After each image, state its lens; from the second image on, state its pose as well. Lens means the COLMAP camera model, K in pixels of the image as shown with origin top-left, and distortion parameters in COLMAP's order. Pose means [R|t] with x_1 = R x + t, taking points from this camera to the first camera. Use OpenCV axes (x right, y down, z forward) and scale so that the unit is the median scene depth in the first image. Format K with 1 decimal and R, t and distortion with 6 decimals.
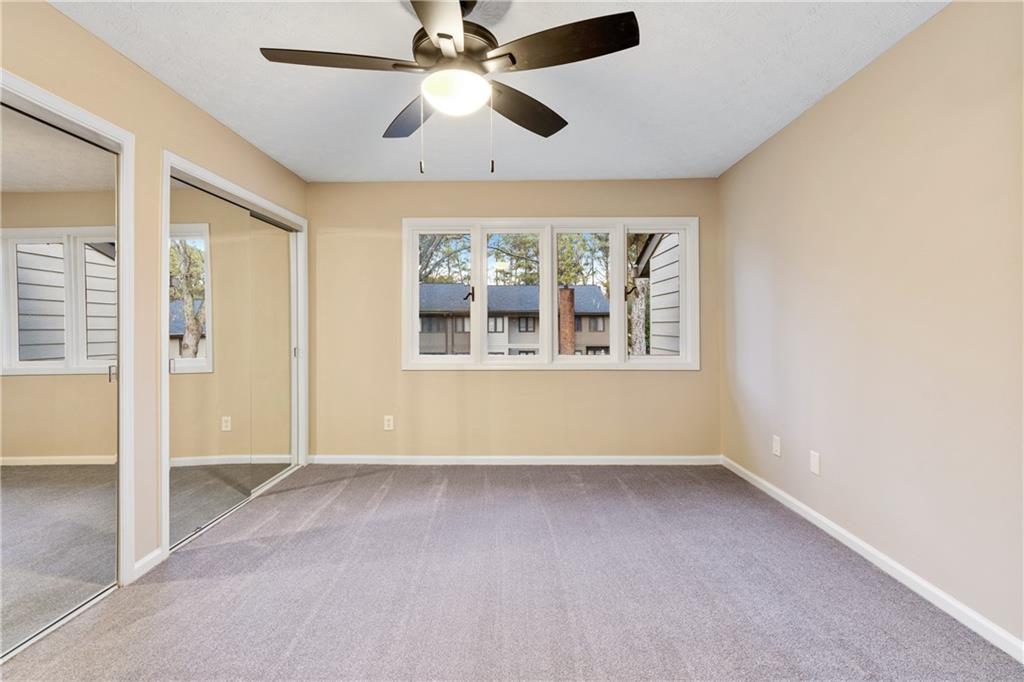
lens RADIAL K [[465.1, 0, 508.0], [0, 465.1, 333.1], [0, 0, 1]] dist [-0.011286, 0.005266]
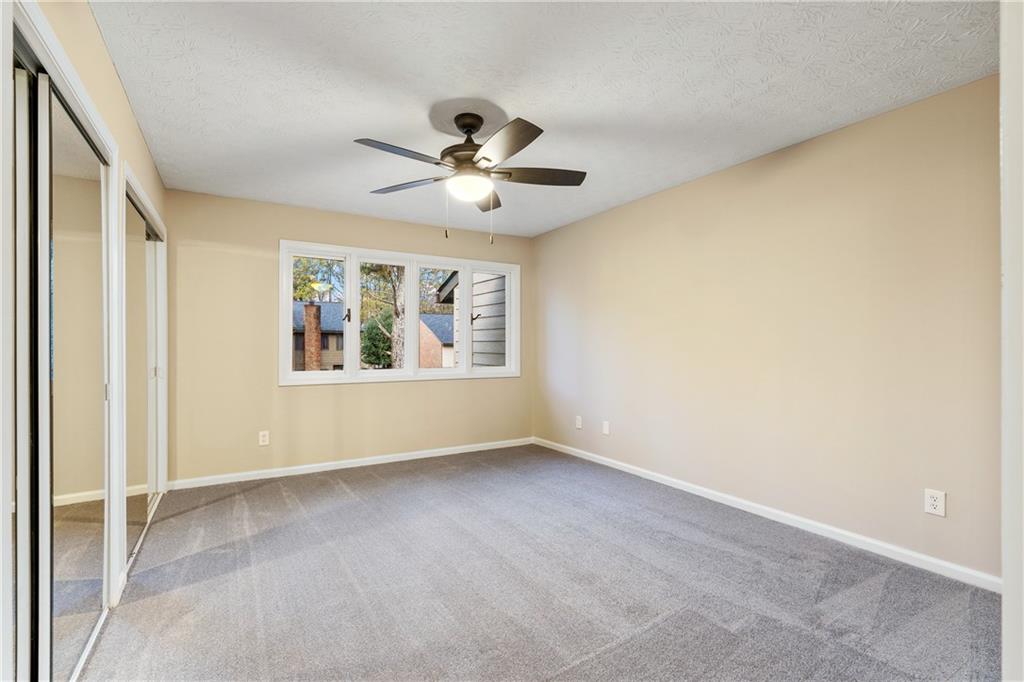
lens RADIAL K [[460.9, 0, 501.6], [0, 460.9, 355.5], [0, 0, 1]] dist [-0.003181, 0.000094]
pose [[0.855091, -0.009160, 0.518396, -0.347906], [0.004657, 0.999939, 0.009987, 0.003502], [-0.518456, -0.006126, 0.855082, -0.143048]]
